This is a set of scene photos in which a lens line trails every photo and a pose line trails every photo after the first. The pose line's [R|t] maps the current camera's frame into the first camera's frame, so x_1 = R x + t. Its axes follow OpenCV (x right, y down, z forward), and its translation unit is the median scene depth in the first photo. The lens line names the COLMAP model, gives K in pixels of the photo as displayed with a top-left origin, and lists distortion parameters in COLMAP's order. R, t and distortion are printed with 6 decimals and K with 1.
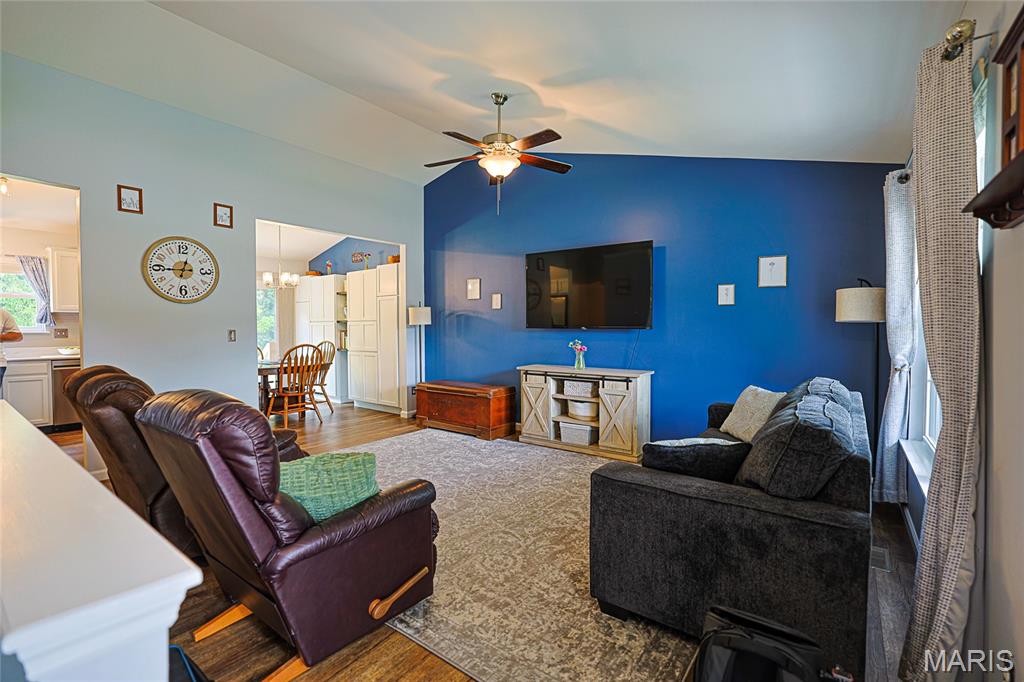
lens RADIAL K [[451.4, 0, 519.5], [0, 451.4, 338.7], [0, 0, 1]] dist [-0.037783, 0.015842]
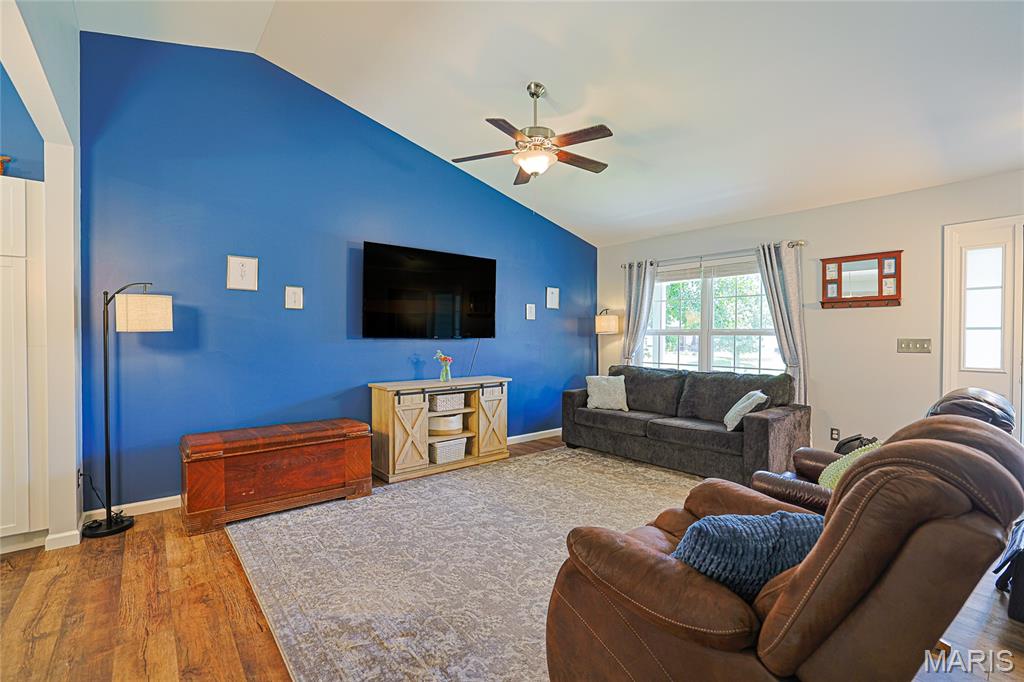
lens RADIAL K [[451.4, 0, 519.5], [0, 451.4, 338.7], [0, 0, 1]] dist [-0.037783, 0.015842]
pose [[0.235457, -0.012317, 0.971807, -0.752981], [0.015257, 0.999843, 0.008975, -0.027425], [-0.971765, 0.012714, 0.235608, 0.642100]]
